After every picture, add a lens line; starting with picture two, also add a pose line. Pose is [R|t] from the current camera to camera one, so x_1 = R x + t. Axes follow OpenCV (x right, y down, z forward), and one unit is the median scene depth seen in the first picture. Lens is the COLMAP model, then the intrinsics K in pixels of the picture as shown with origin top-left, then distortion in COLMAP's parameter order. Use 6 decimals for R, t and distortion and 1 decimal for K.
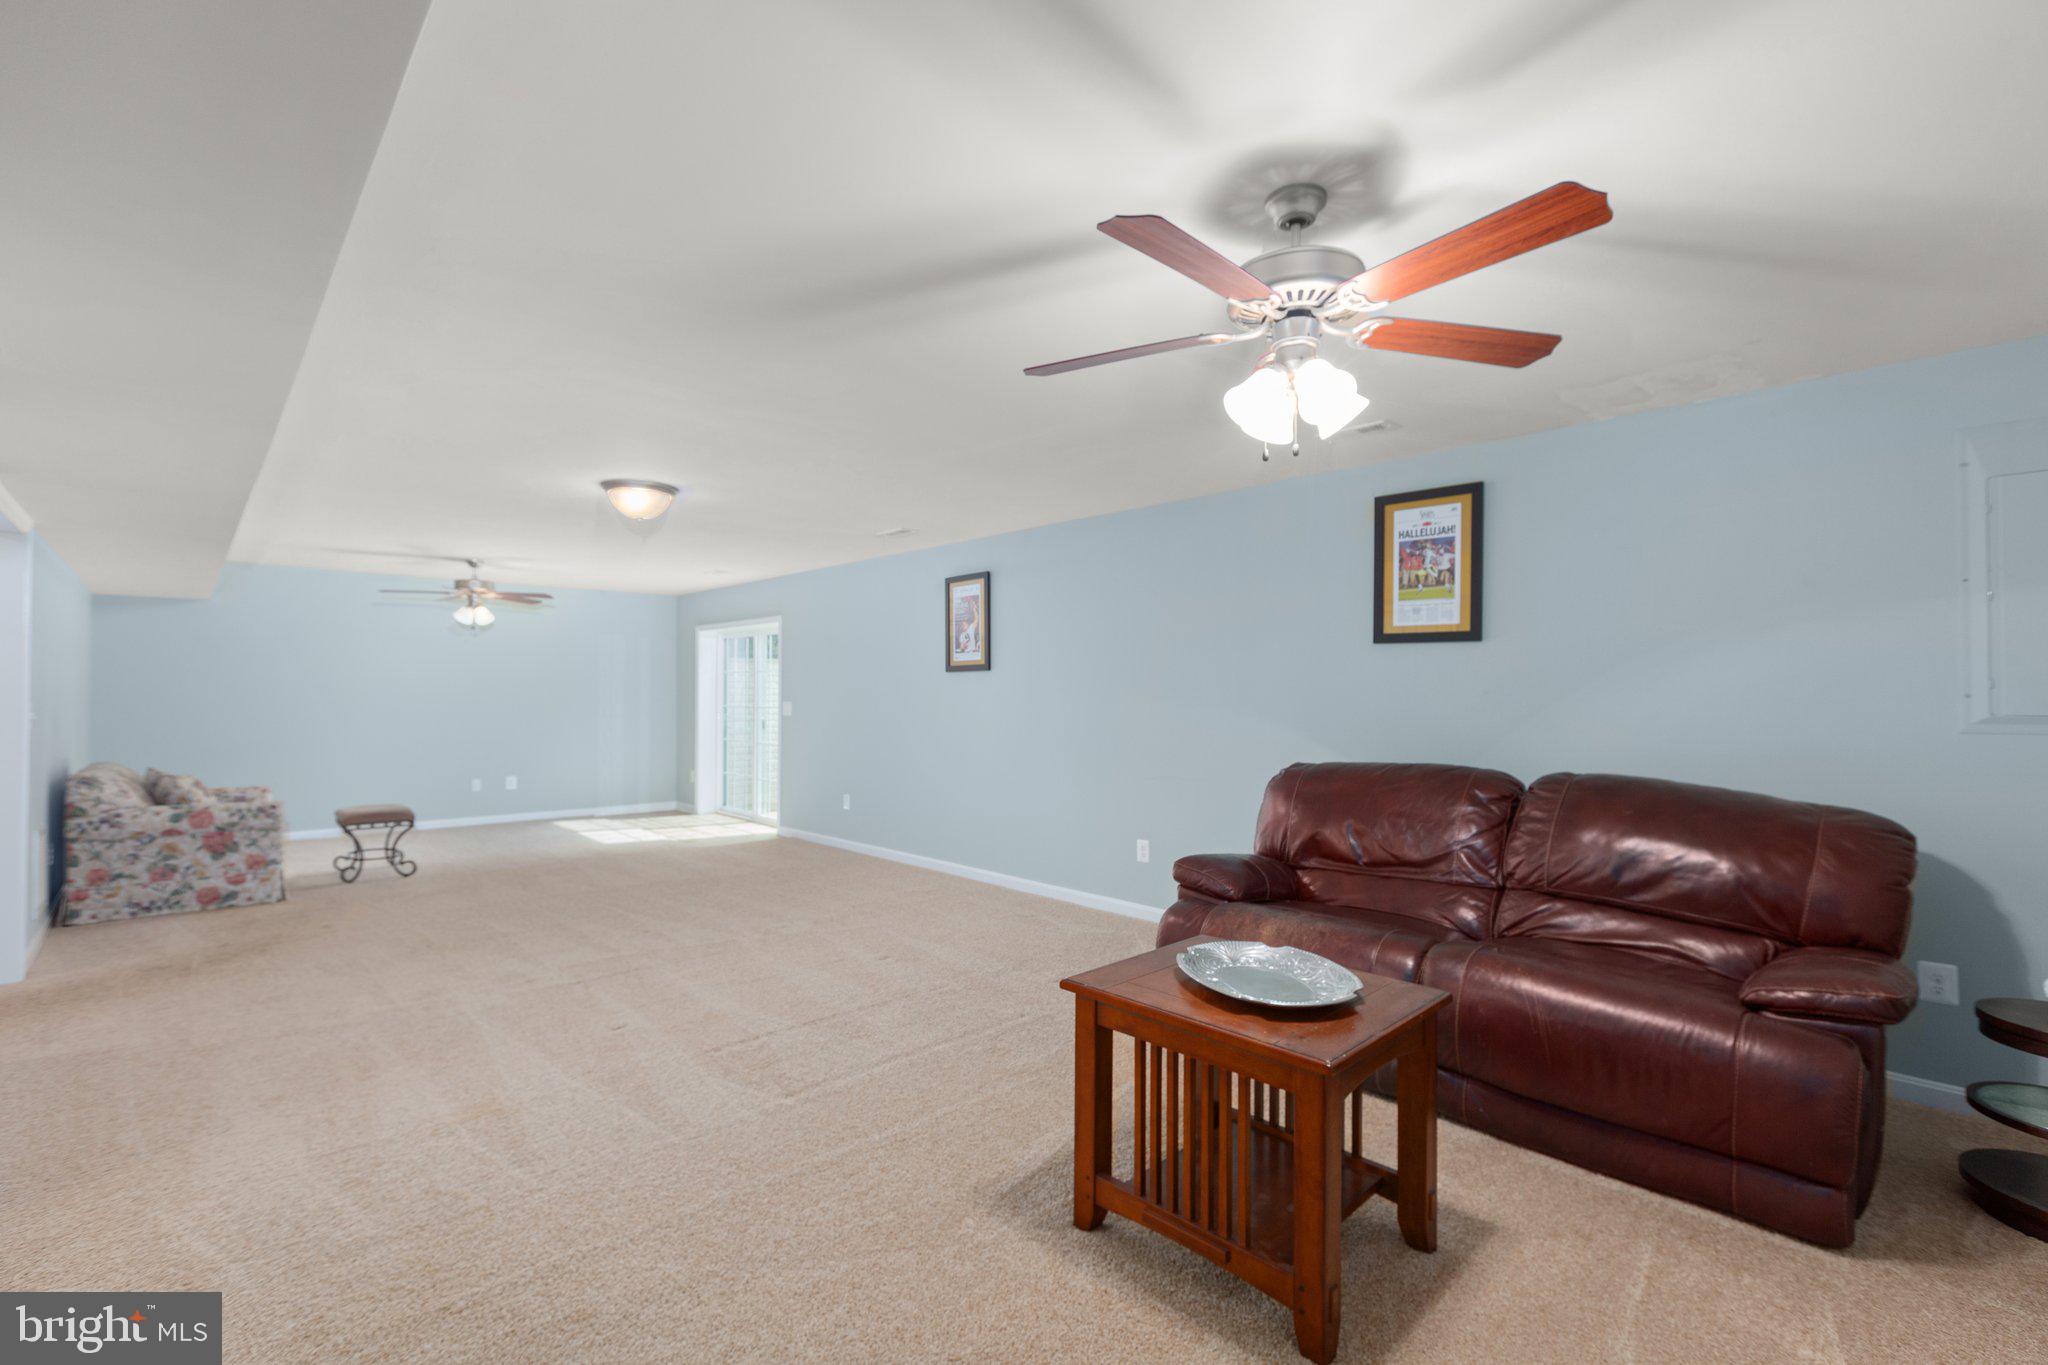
lens RADIAL K [[918.9, 0, 1031.9], [0, 918.9, 686.3], [0, 0, 1]] dist [0.002369, 0.001241]
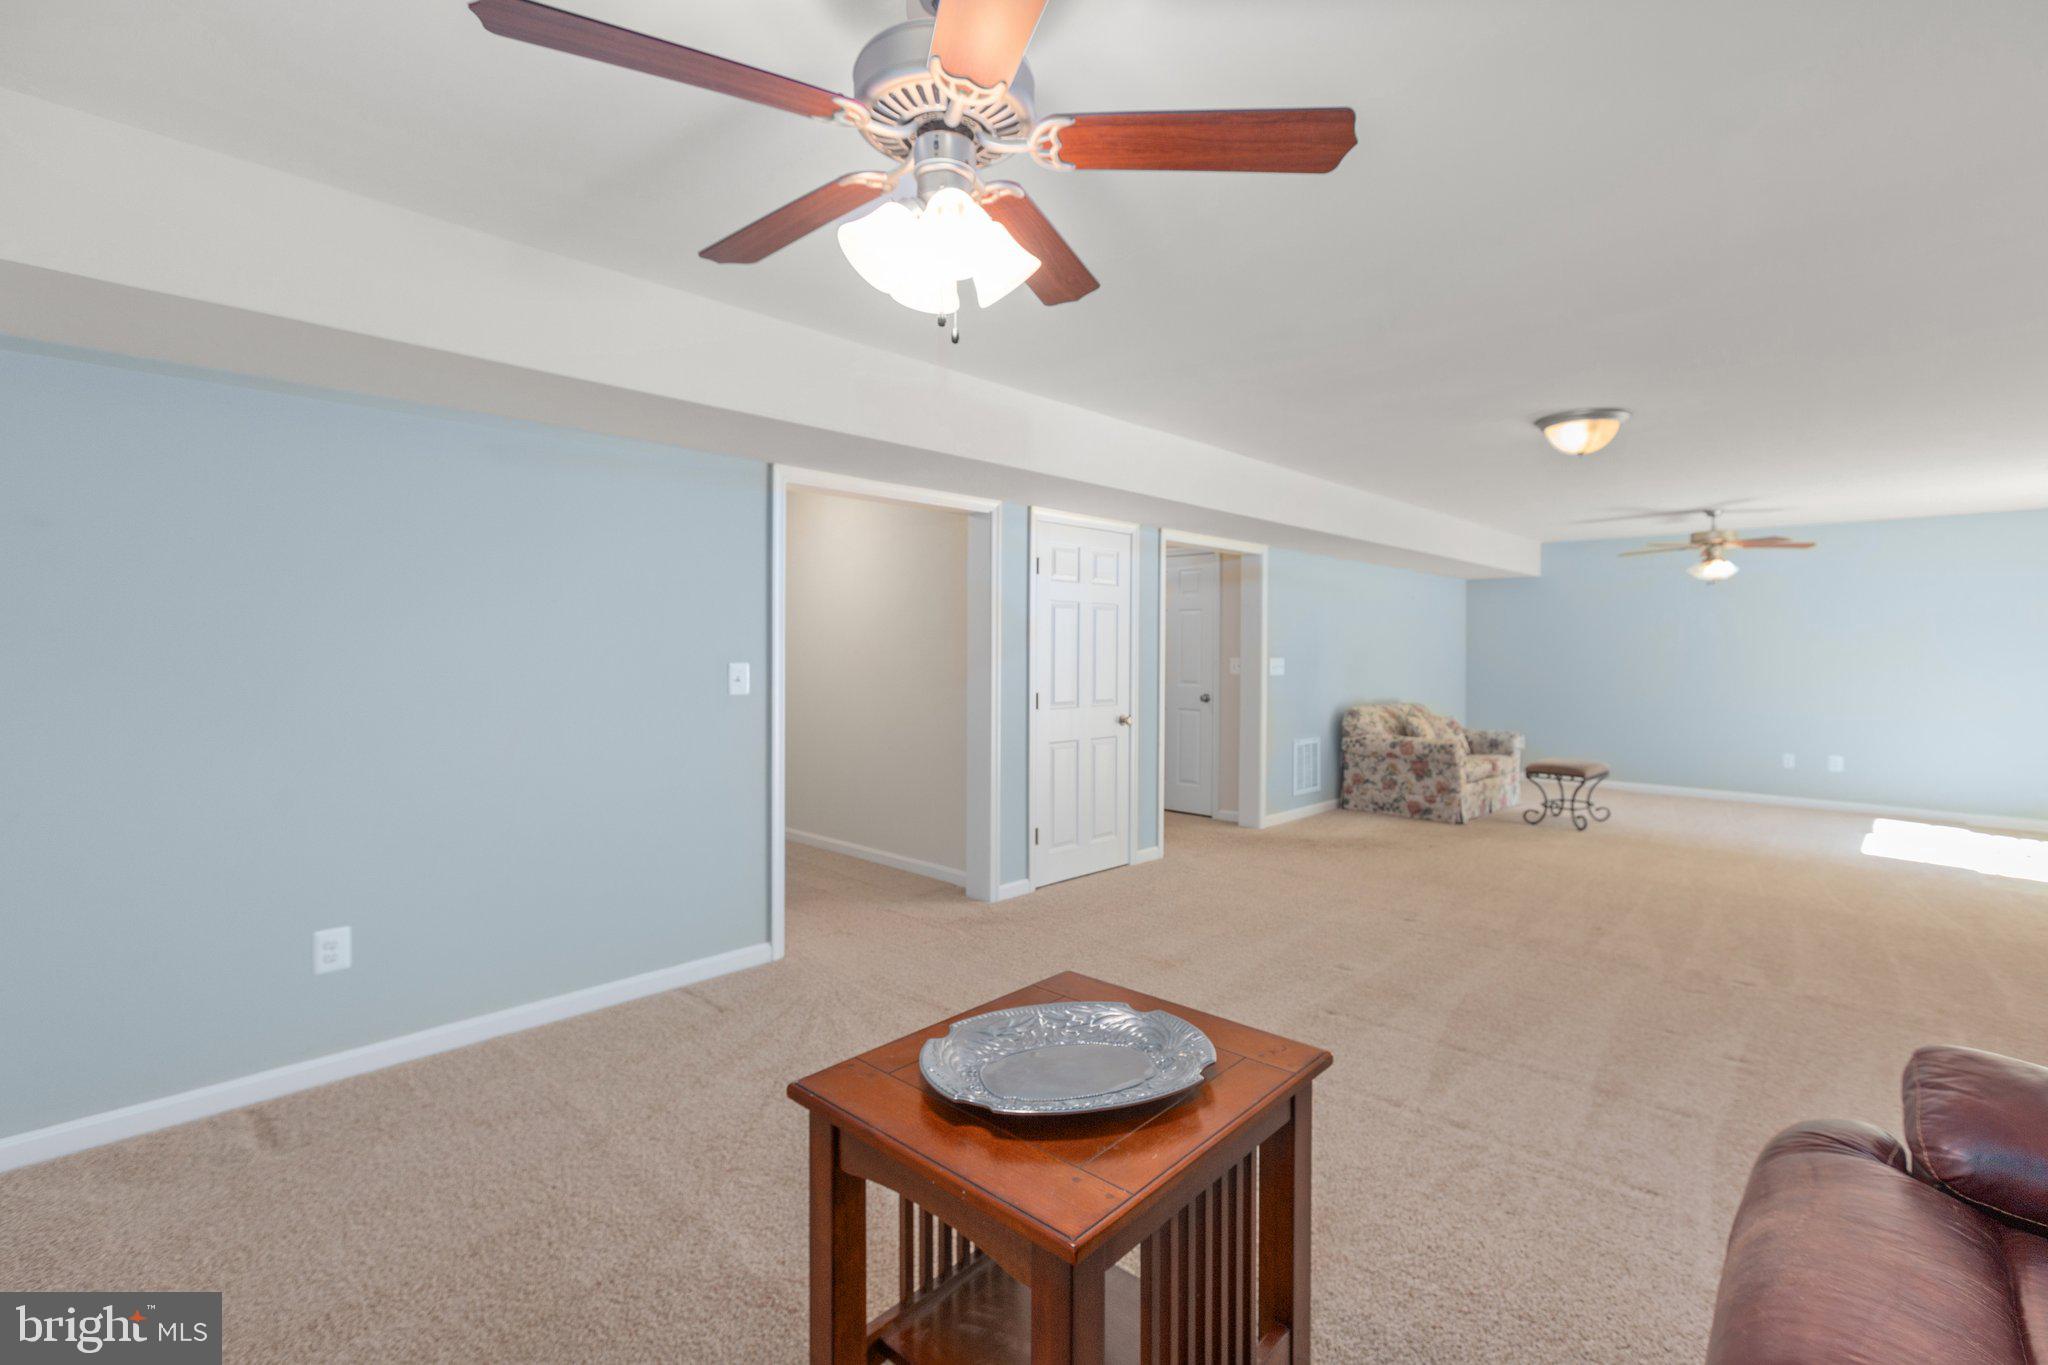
lens RADIAL K [[918.9, 0, 1031.8], [0, 918.9, 673.7], [0, 0, 1]] dist [0.002369, 0.001241]
pose [[0.043224, 0.023318, -0.998793, 0.395231], [0.003824, 0.999716, 0.023506, 0.003004], [0.999058, -0.004836, 0.043123, 0.400558]]
